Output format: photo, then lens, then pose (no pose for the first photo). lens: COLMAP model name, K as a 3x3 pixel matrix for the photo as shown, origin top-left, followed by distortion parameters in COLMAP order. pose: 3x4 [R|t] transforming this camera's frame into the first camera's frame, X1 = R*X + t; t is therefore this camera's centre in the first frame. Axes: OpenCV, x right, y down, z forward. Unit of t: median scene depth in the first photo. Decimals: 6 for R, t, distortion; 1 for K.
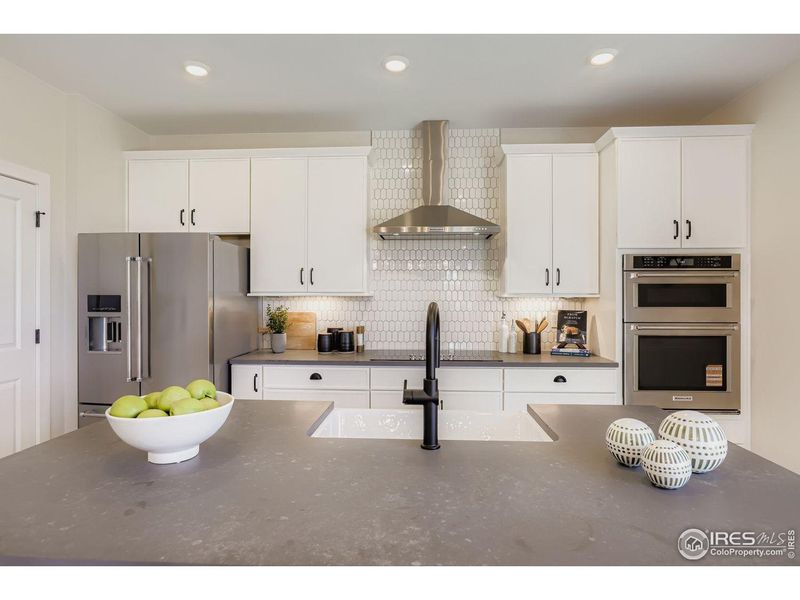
lens RADIAL K [[453.0, 0, 399.3], [0, 453.0, 294.9], [0, 0, 1]] dist [0.016533, 0.001270]
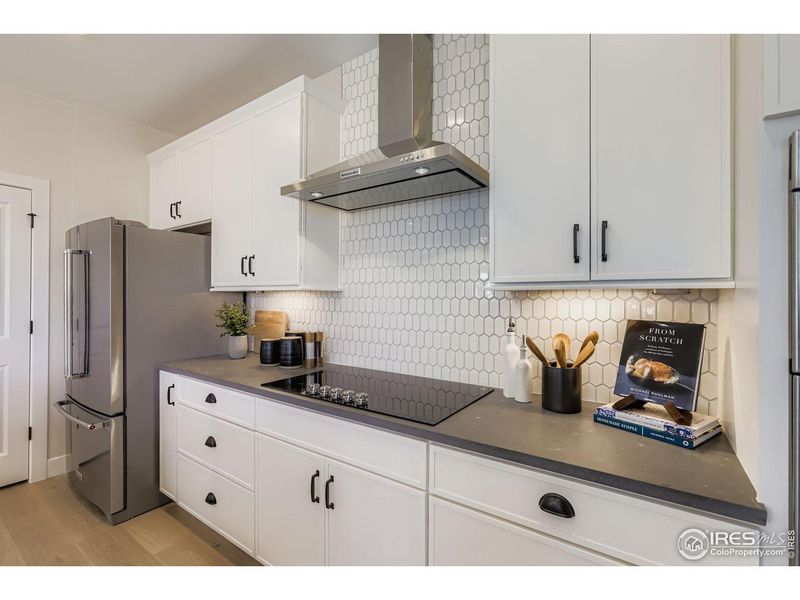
lens RADIAL K [[369.6, 0, 403.7], [0, 369.6, 295.9], [0, 0, 1]] dist [-0.009120, 0.003080]
pose [[0.849069, 0.001140, -0.528280, 0.360802], [-0.002923, 0.999993, -0.002540, 0.012741], [0.528273, 0.003701, 0.849066, 0.598879]]
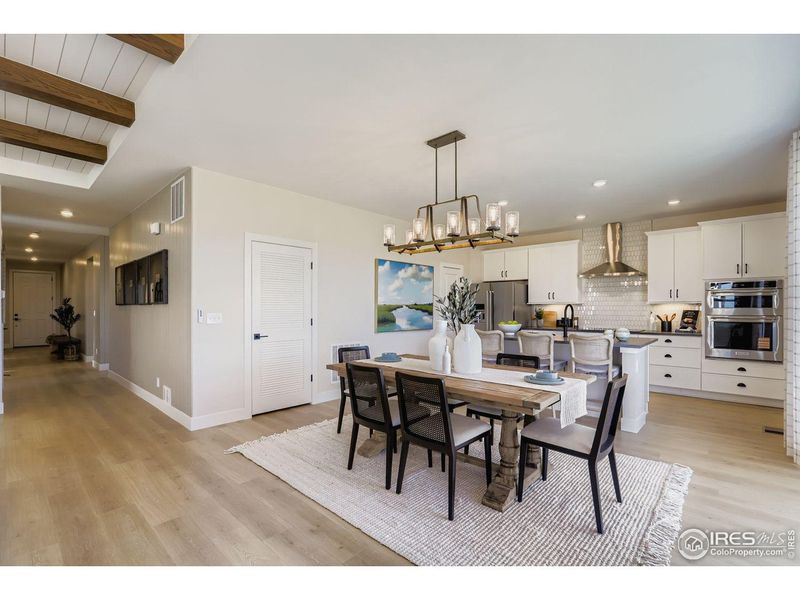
lens RADIAL K [[369.6, 0, 403.2], [0, 369.6, 310.2], [0, 0, 1]] dist [-0.009120, 0.003080]
pose [[0.782465, 0.002415, -0.622690, 0.402233], [0.004552, 0.999944, 0.009597, 0.013508], [0.622678, -0.010344, 0.782410, -1.026483]]
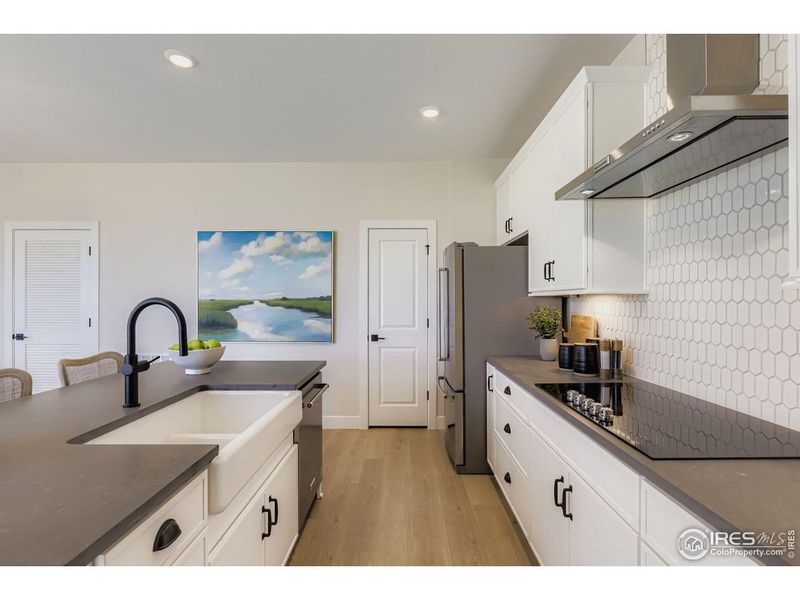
lens RADIAL K [[395.0, 0, 404.7], [0, 395.0, 305.2], [0, 0, 1]] dist [0.005365, 0.000259]
pose [[0.051684, 0.009591, -0.998617, 0.487775], [0.006086, 0.999932, 0.009918, 0.011753], [0.998645, -0.006591, 0.051623, 0.701880]]
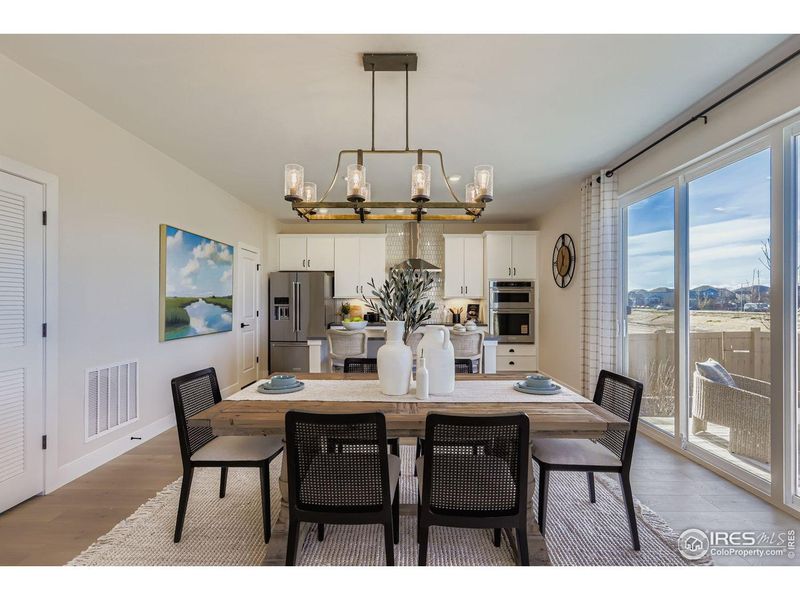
lens RADIAL K [[369.6, 0, 401.3], [0, 369.6, 302.2], [0, 0, 1]] dist [-0.009120, 0.003080]
pose [[0.998464, -0.000292, 0.055399, -0.095420], [-0.000046, 0.999981, 0.006097, 0.012411], [-0.055400, -0.006090, 0.998446, -0.884417]]
